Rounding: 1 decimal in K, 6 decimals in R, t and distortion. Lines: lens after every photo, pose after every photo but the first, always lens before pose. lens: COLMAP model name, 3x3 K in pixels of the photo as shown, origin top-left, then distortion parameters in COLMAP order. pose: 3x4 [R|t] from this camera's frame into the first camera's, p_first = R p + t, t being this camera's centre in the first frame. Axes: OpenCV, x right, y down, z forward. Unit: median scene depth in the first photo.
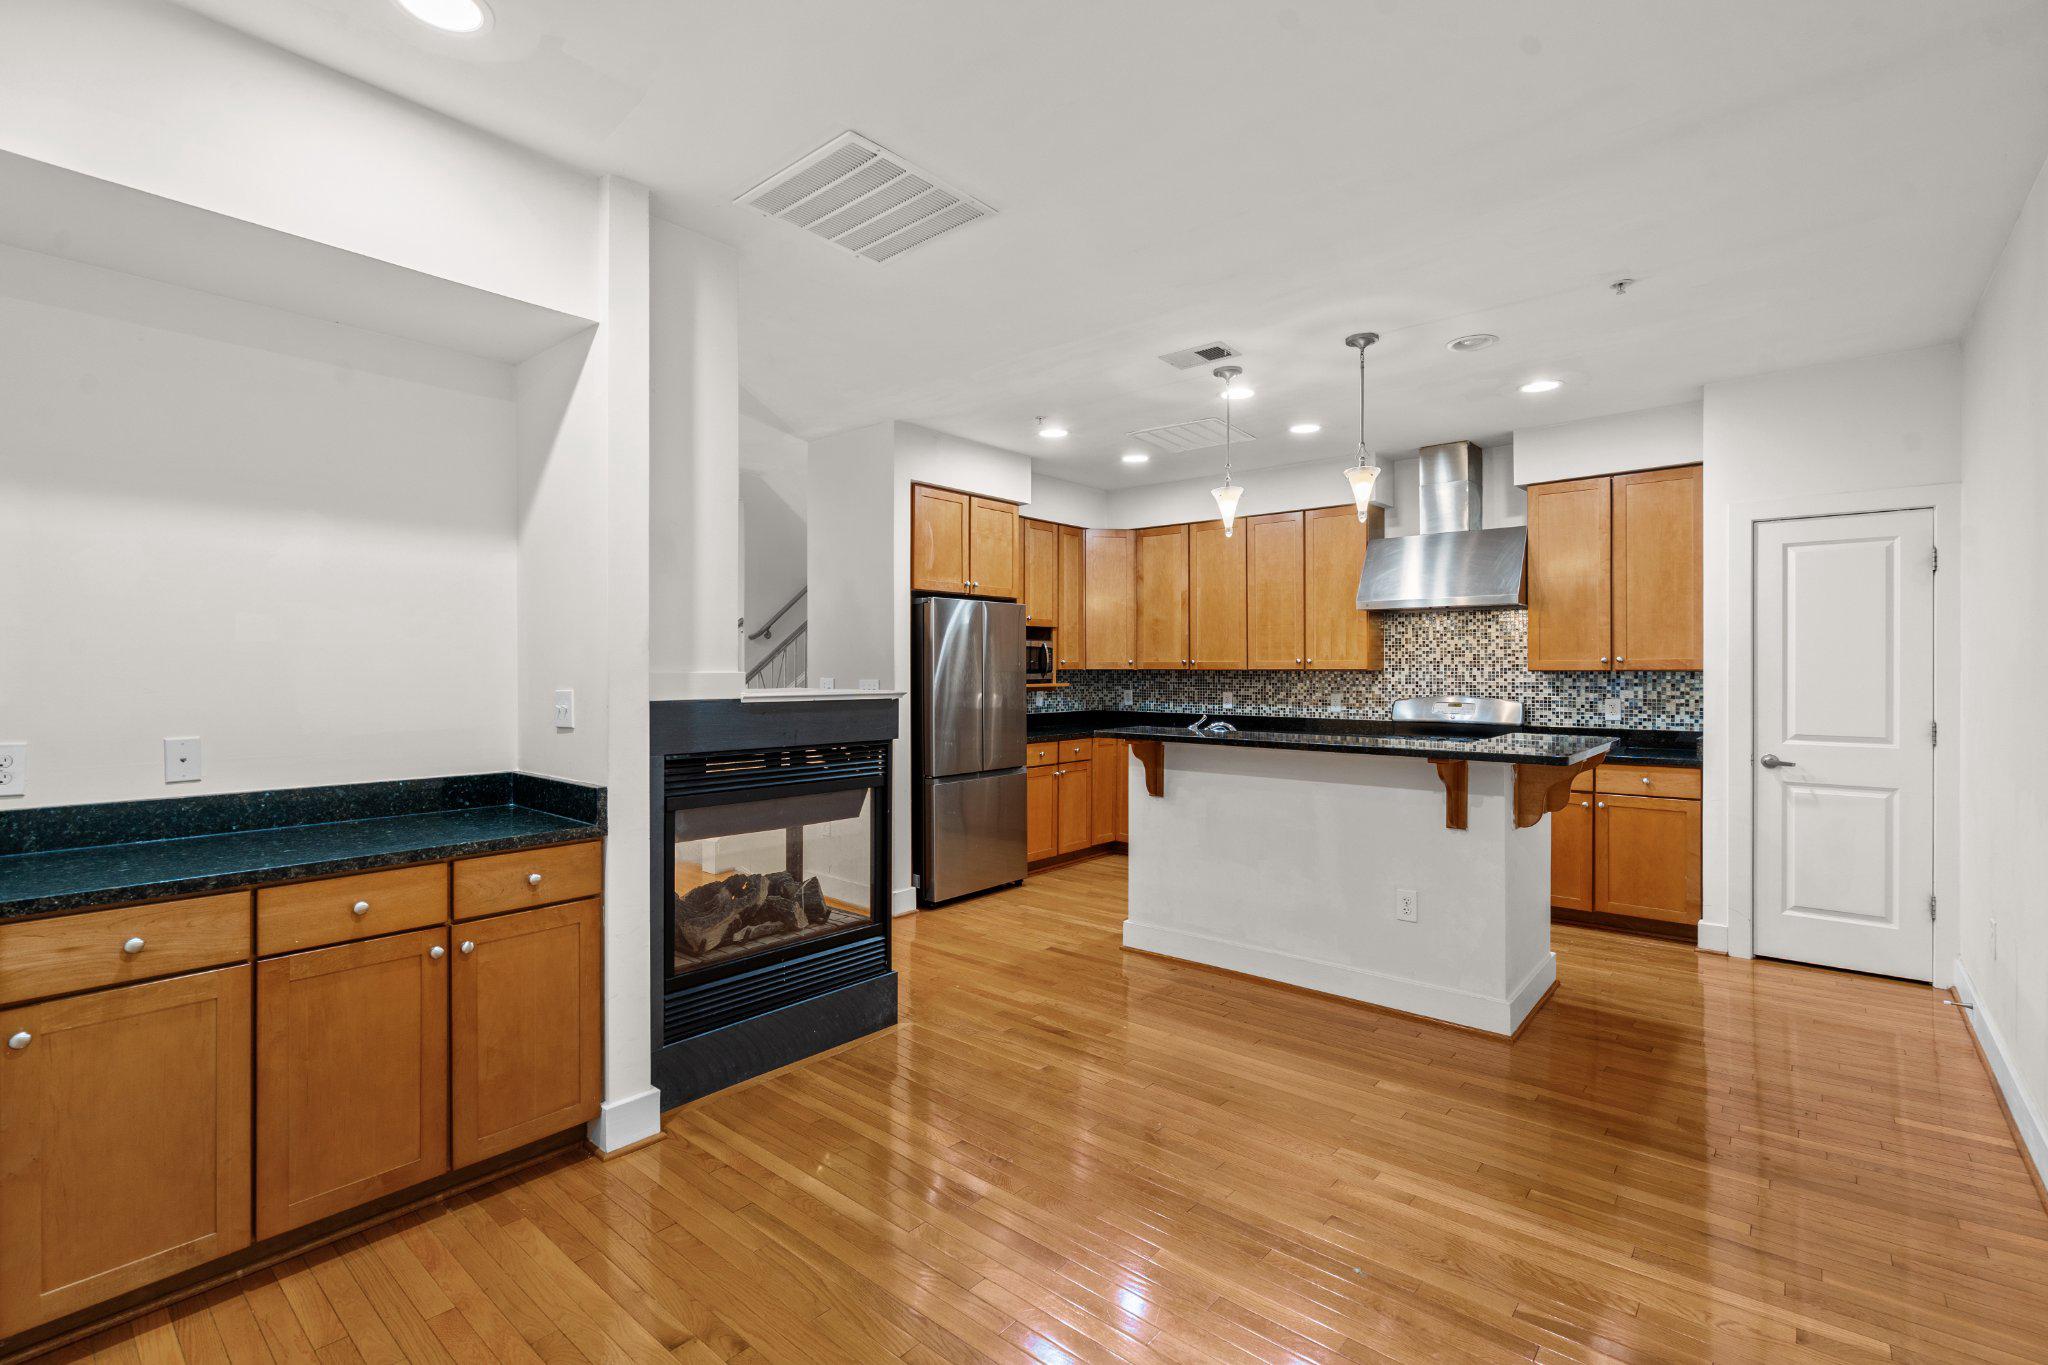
lens RADIAL K [[927.1, 0, 1022.0], [0, 927.1, 675.9], [0, 0, 1]] dist [-0.001851, 0.001017]
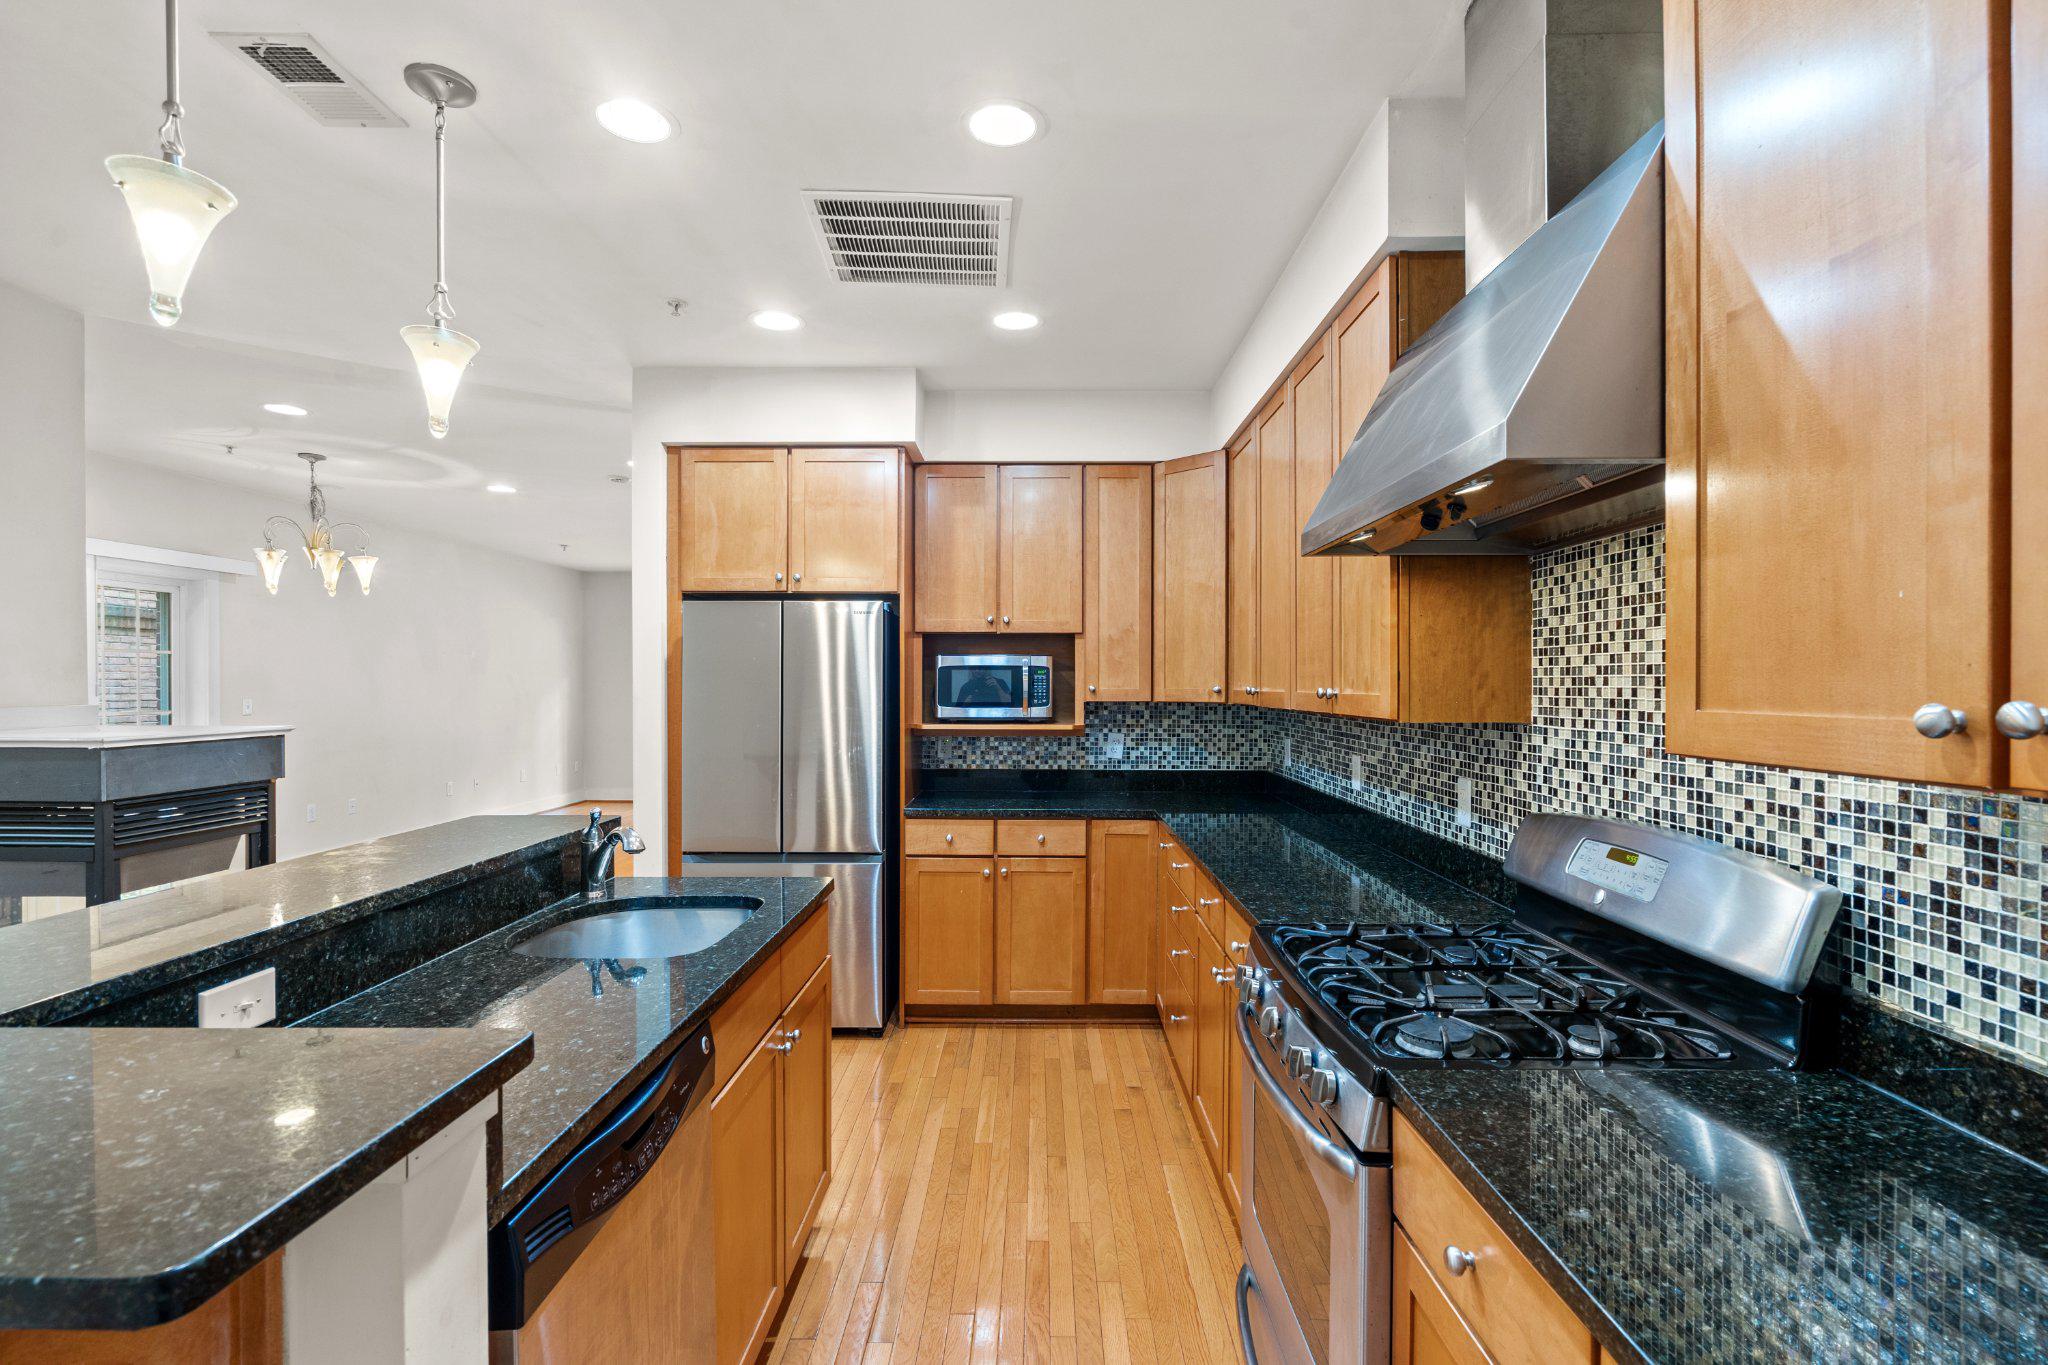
lens RADIAL K [[927.1, 0, 1039.8], [0, 927.1, 688.8], [0, 0, 1]] dist [-0.001851, 0.001017]
pose [[0.643912, 0.006957, -0.765068, 0.660004], [-0.008864, 0.999959, 0.001633, -0.021637], [0.765049, 0.005730, 0.643947, 0.789755]]
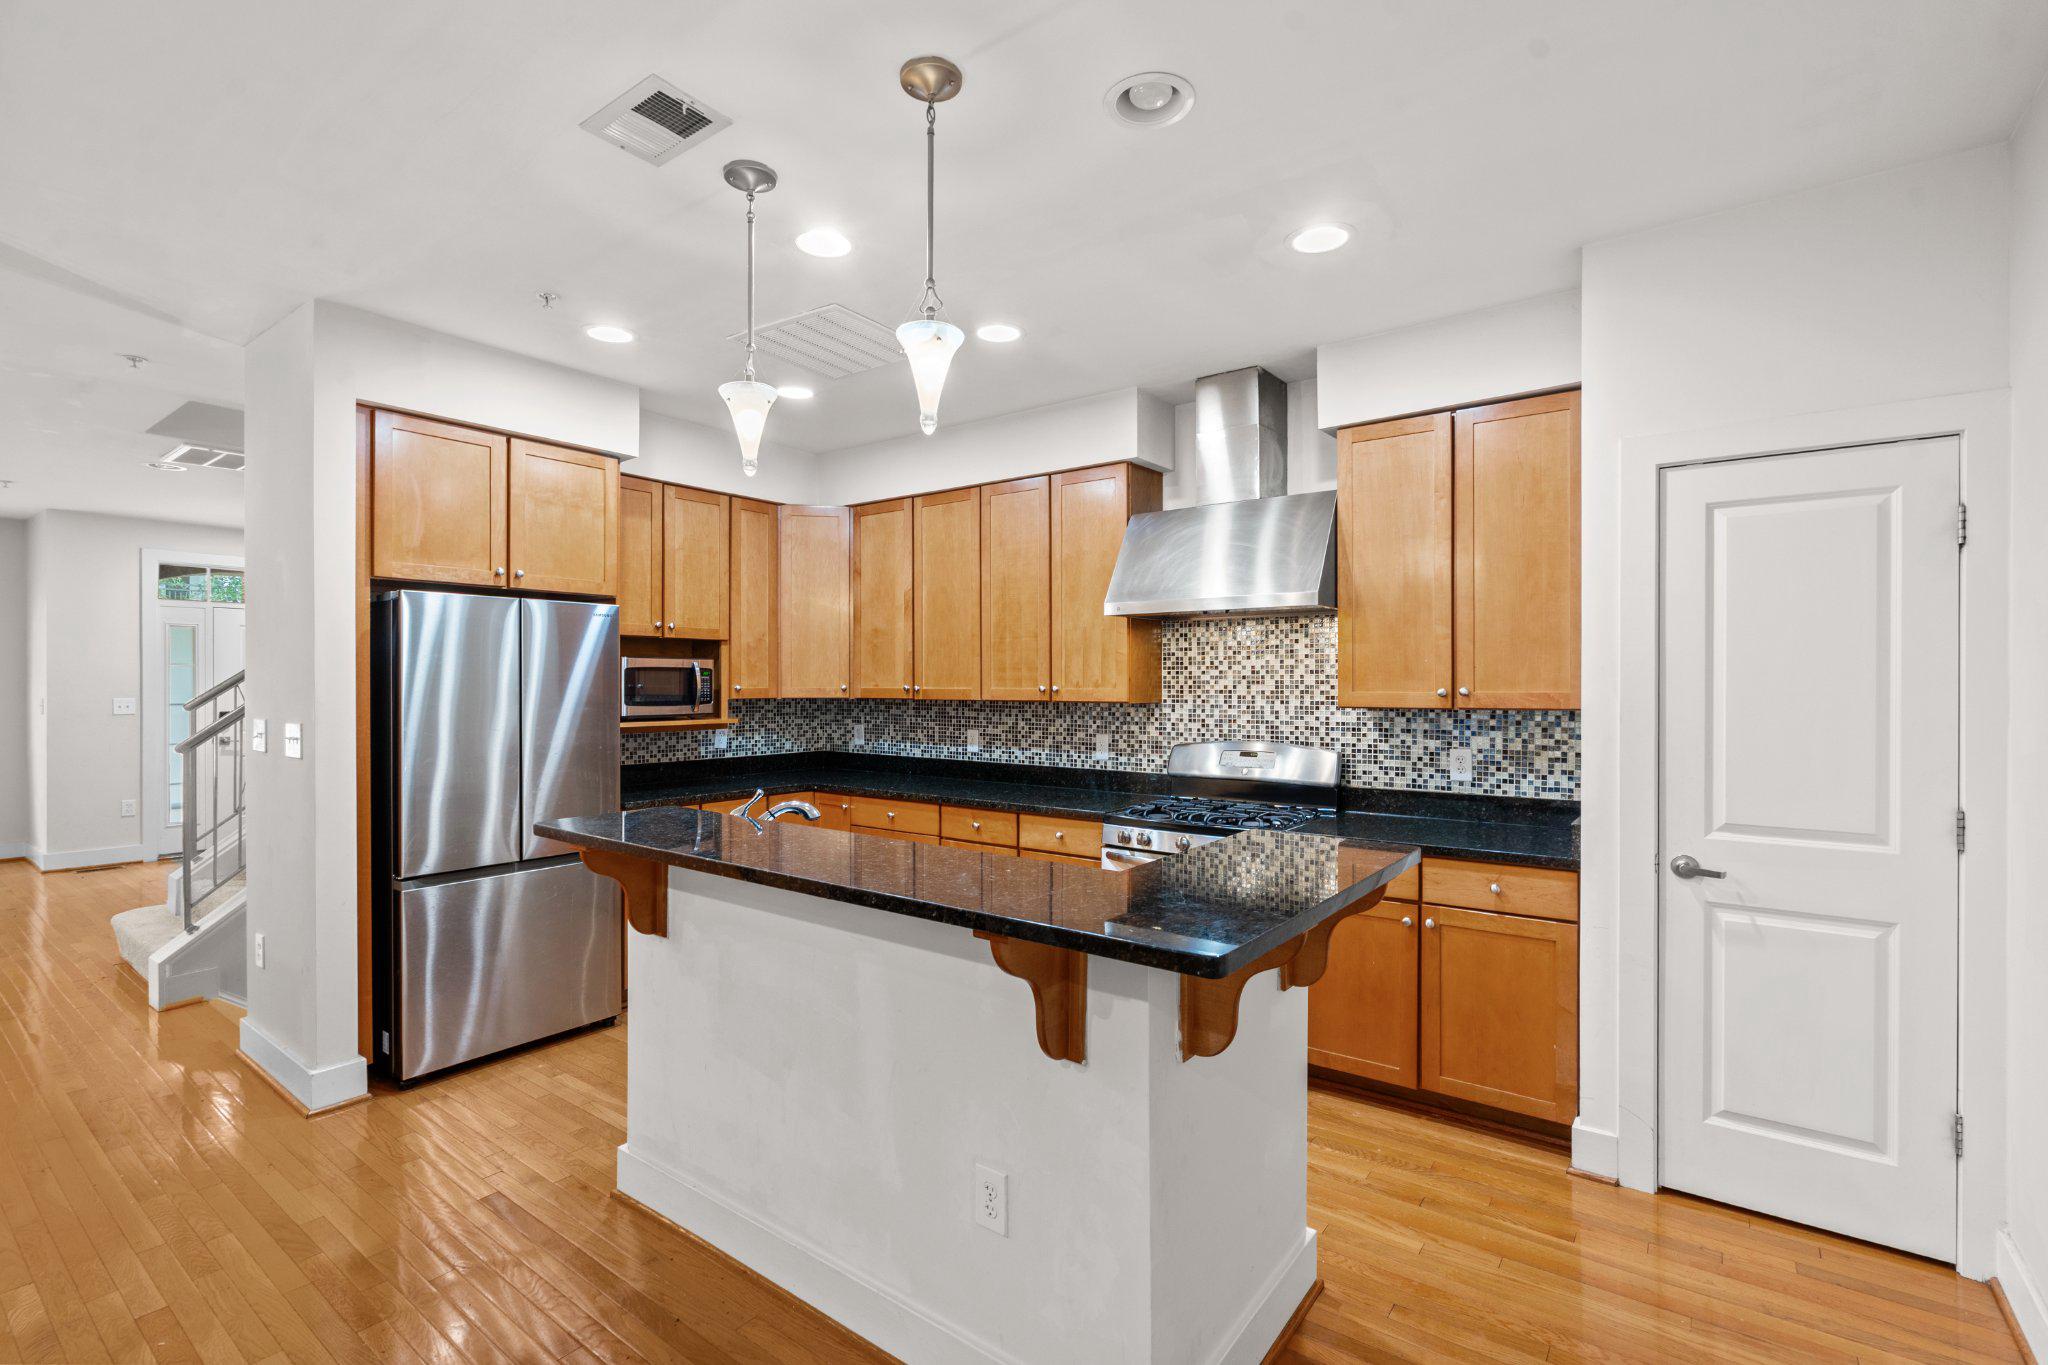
lens RADIAL K [[927.1, 0, 1023.3], [0, 927.1, 690.6], [0, 0, 1]] dist [-0.001851, 0.001017]
pose [[0.997999, 0.000690, 0.063228, 0.296255], [-0.000747, 0.999999, 0.000884, -0.019083], [-0.063228, -0.000930, 0.997999, 0.371459]]
